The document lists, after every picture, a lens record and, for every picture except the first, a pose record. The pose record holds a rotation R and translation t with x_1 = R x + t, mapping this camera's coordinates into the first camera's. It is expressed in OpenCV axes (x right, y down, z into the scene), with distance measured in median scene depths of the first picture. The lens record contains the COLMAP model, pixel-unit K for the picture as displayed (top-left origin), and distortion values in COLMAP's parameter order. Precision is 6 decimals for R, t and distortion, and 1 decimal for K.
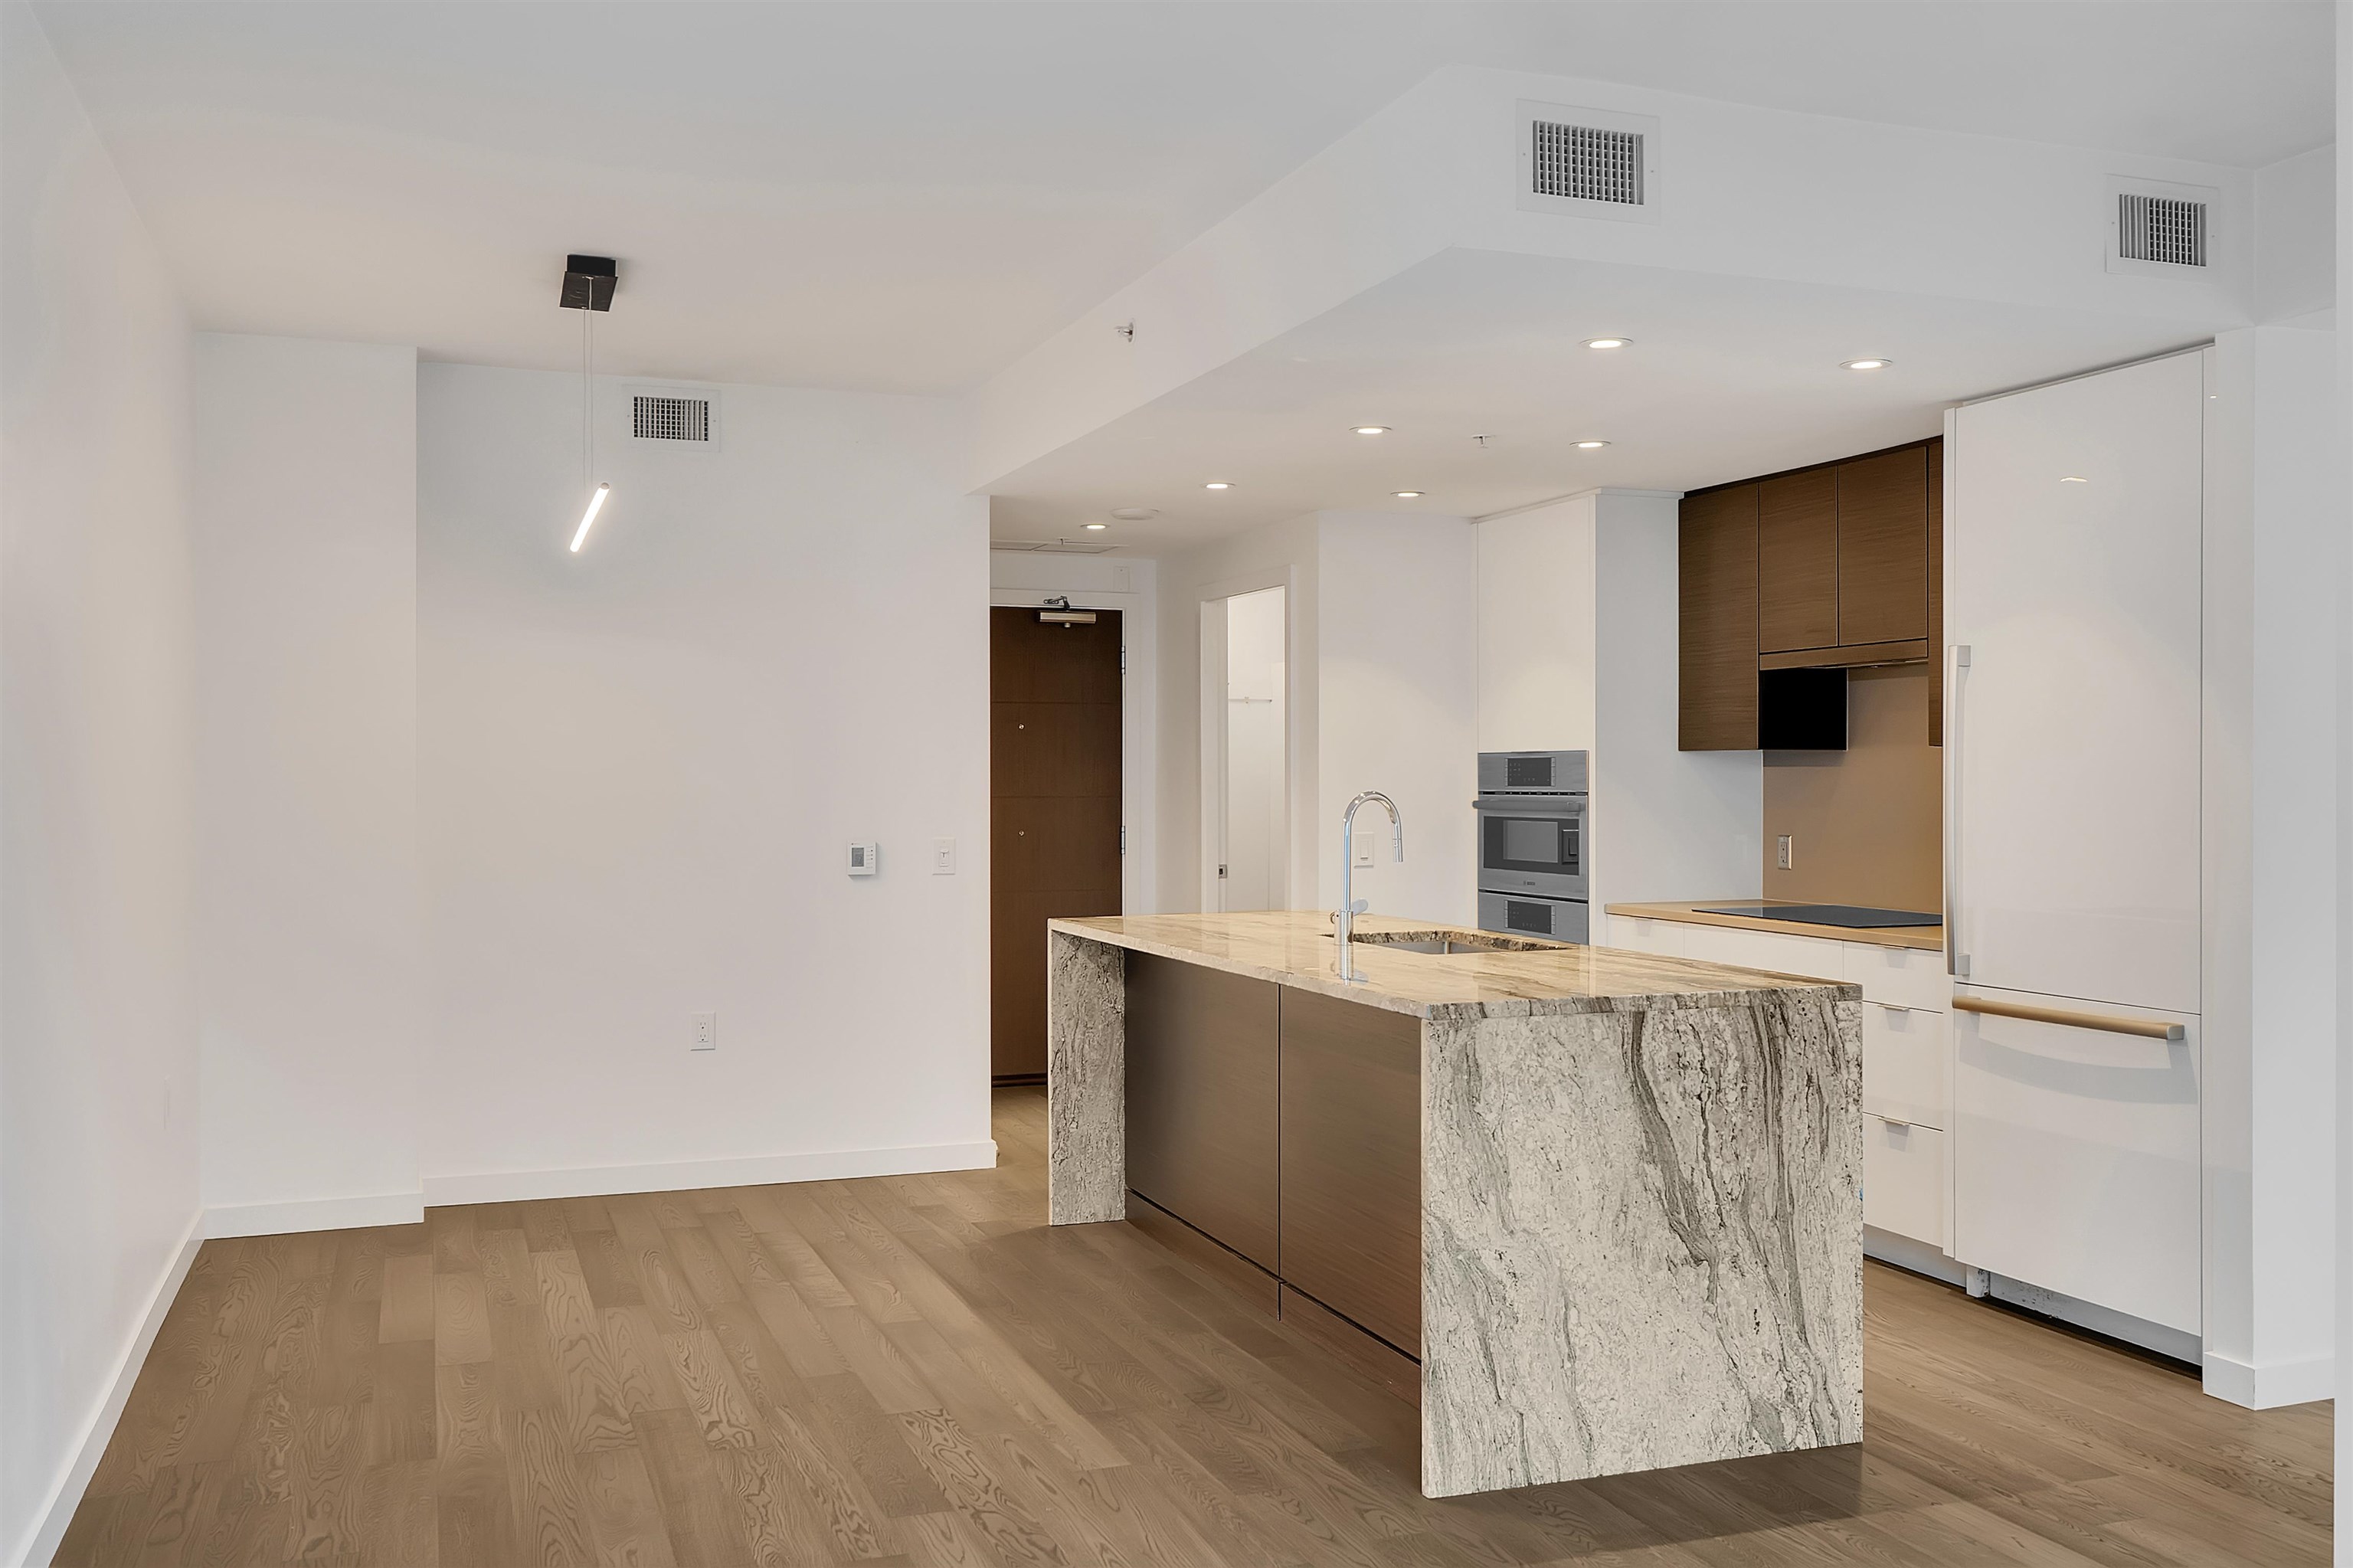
lens RADIAL K [[2028.3, 0, 1176.5], [0, 2028.3, 784.0], [0, 0, 1]] dist [-0.006425, 0.015070]
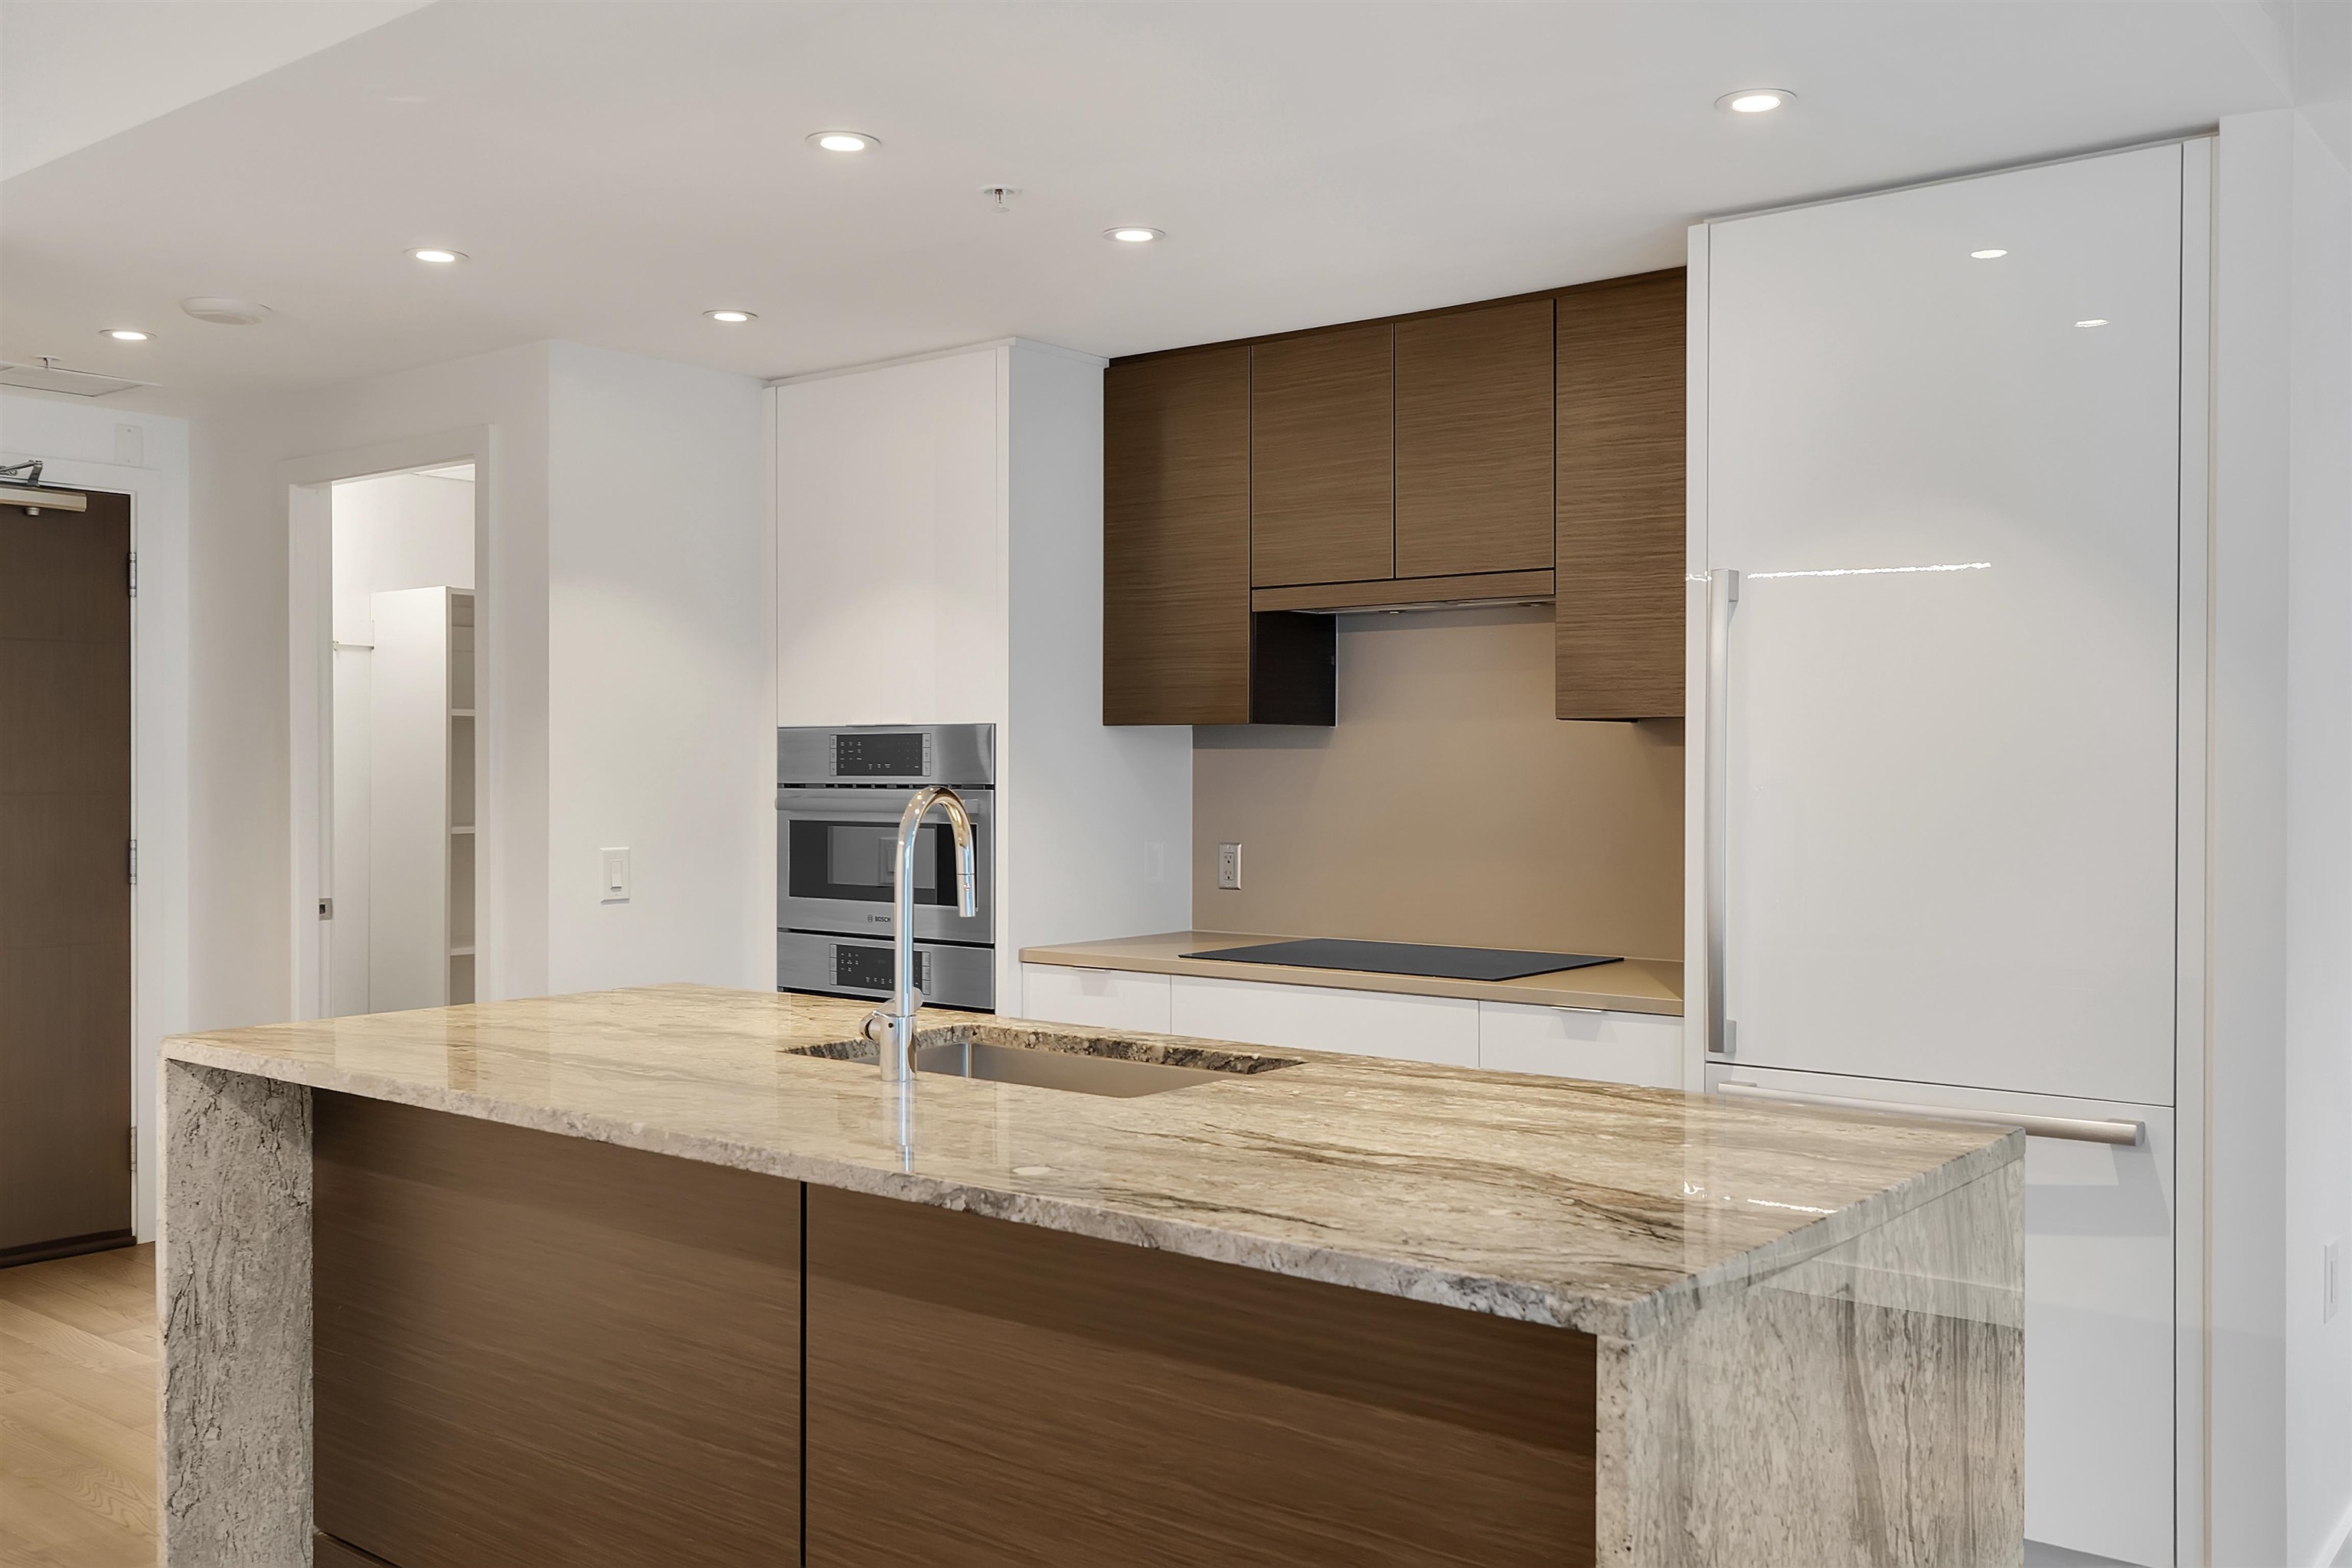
lens RADIAL K [[2027.4, 0, 1176.0], [0, 2027.4, 784.0], [0, 0, 1]] dist [-0.006425, 0.015070]
pose [[0.856758, -0.002884, 0.515710, -0.097636], [-0.000234, 0.999982, 0.005982, -0.000215], [-0.515718, -0.005245, 0.856742, 0.398675]]
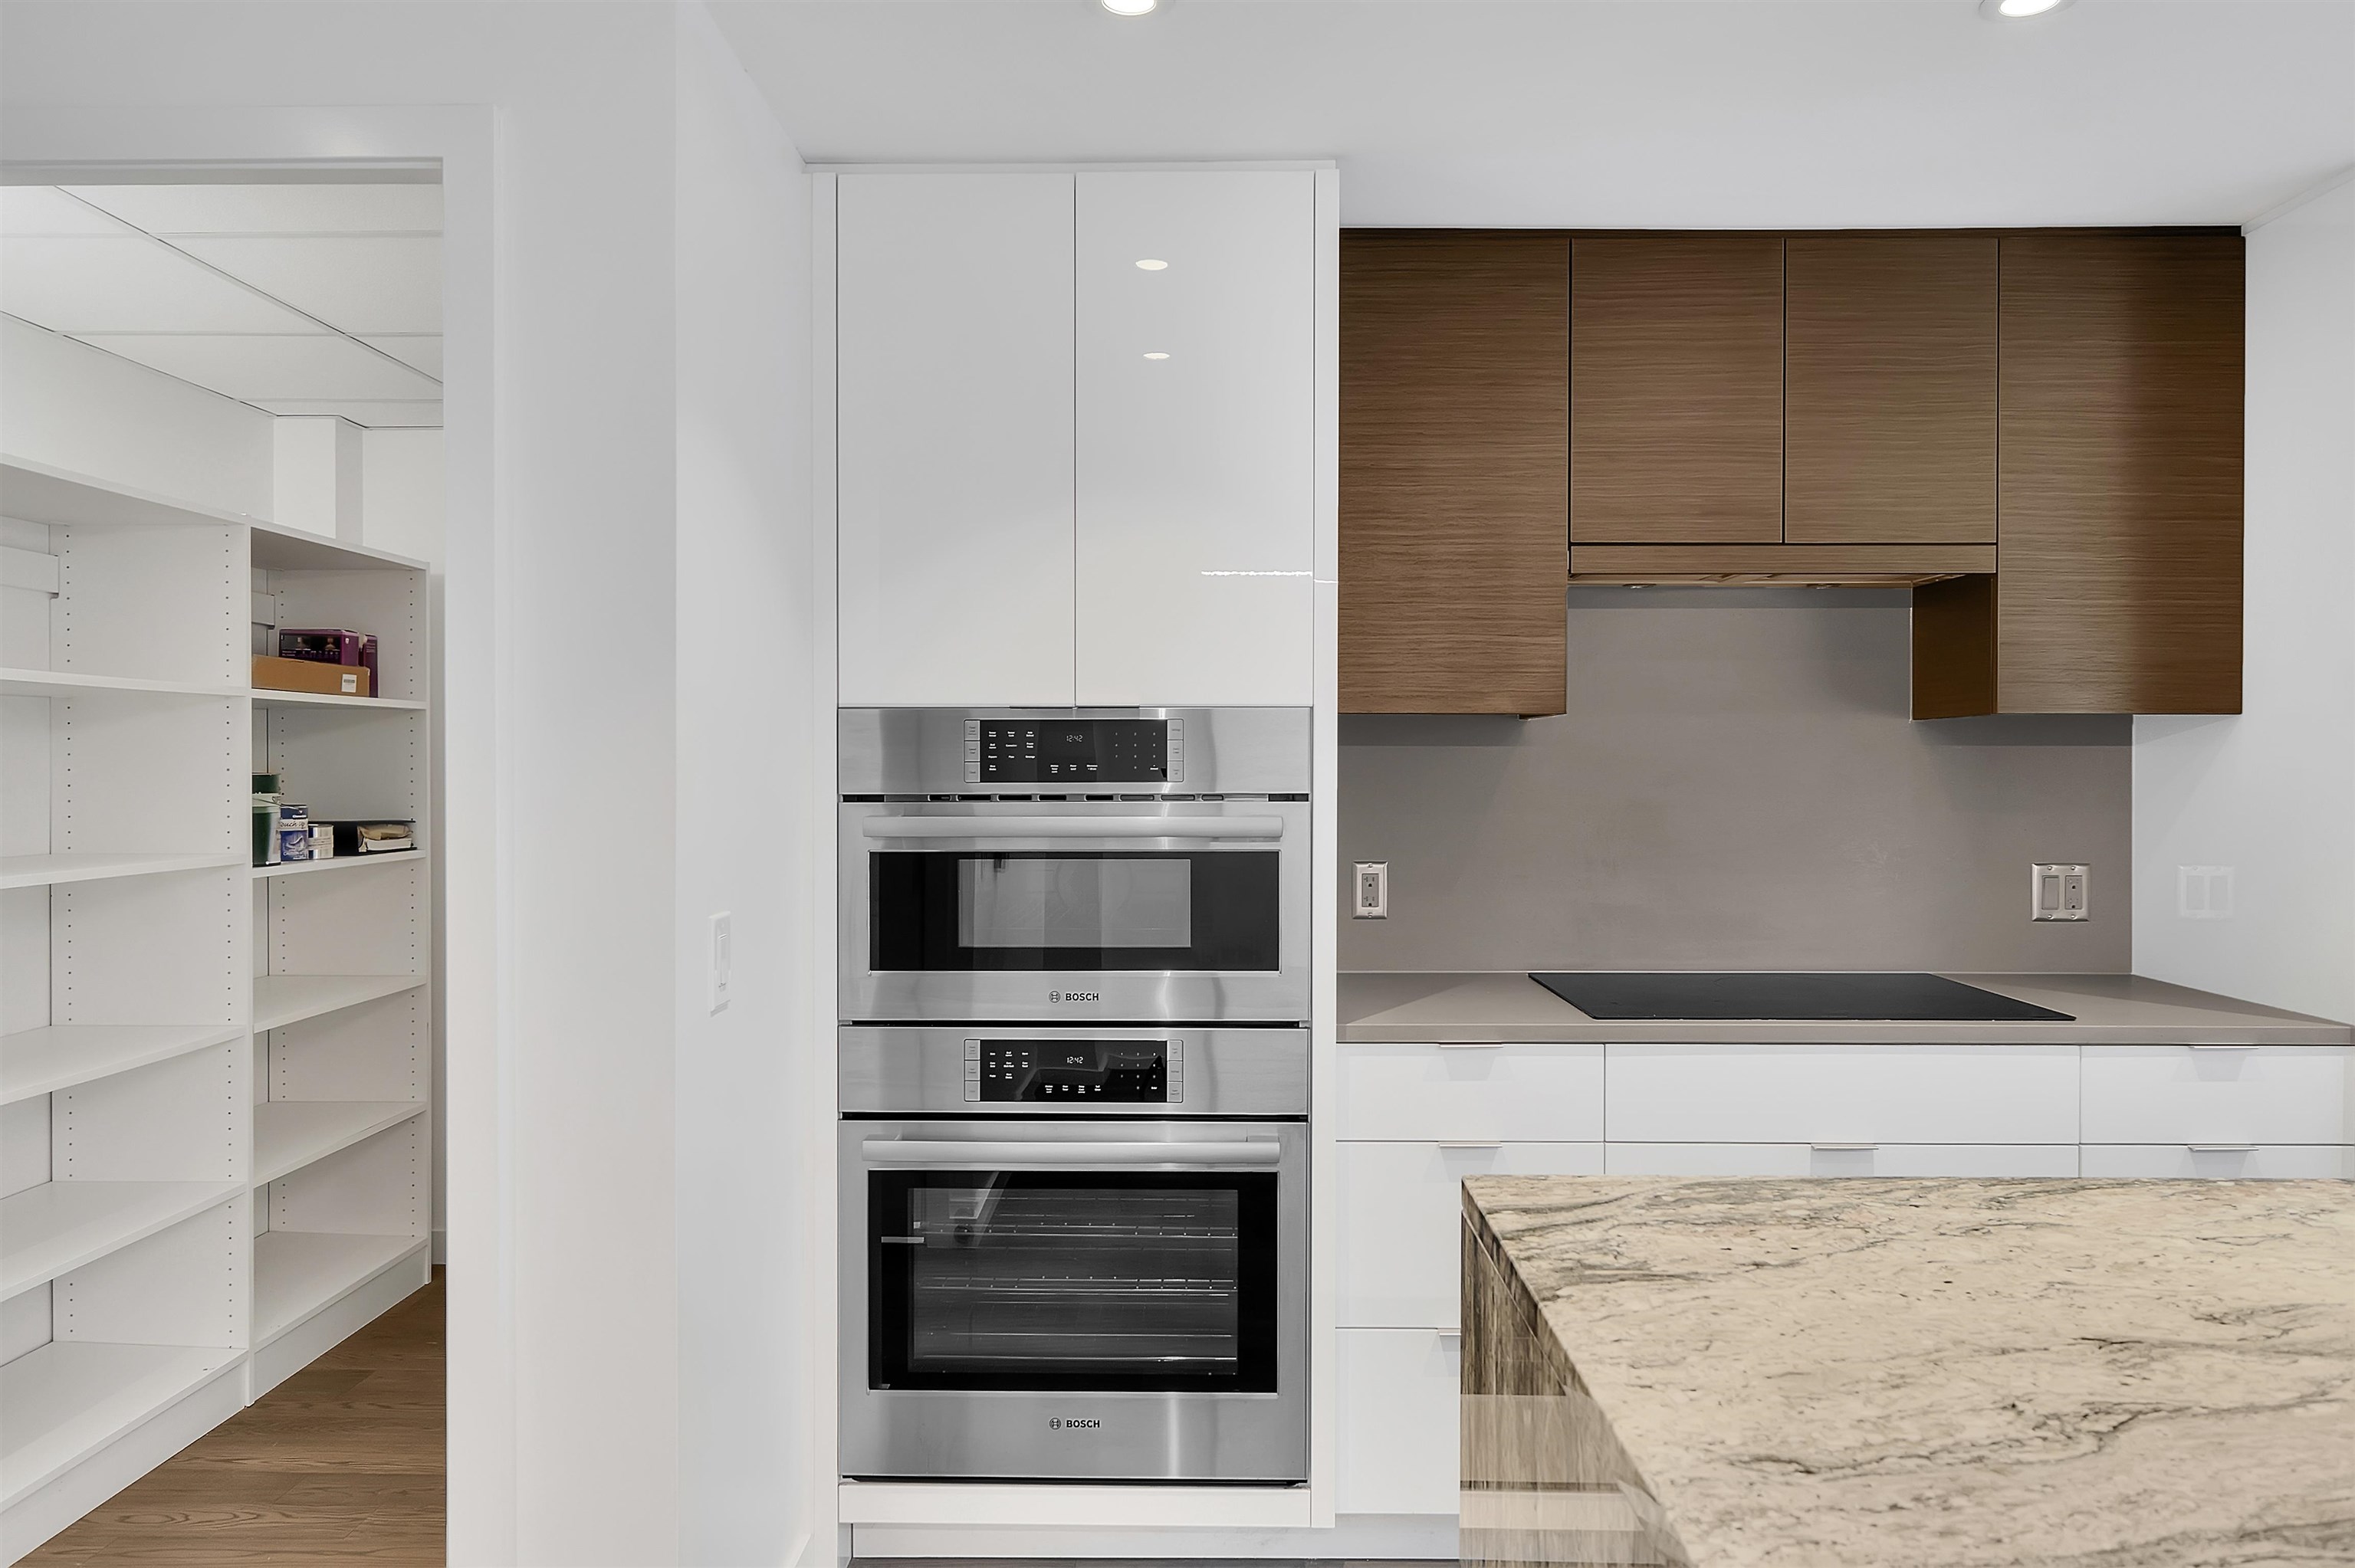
lens RADIAL K [[1556.3, 0, 1163.6], [0, 1556.3, 775.7], [0, 0, 1]] dist [-0.004370, -0.000558]
pose [[0.367306, -0.005188, 0.930086, -0.153193], [0.002409, 0.999986, 0.004627, -0.002044], [-0.930097, 0.000541, 0.367314, 0.923538]]
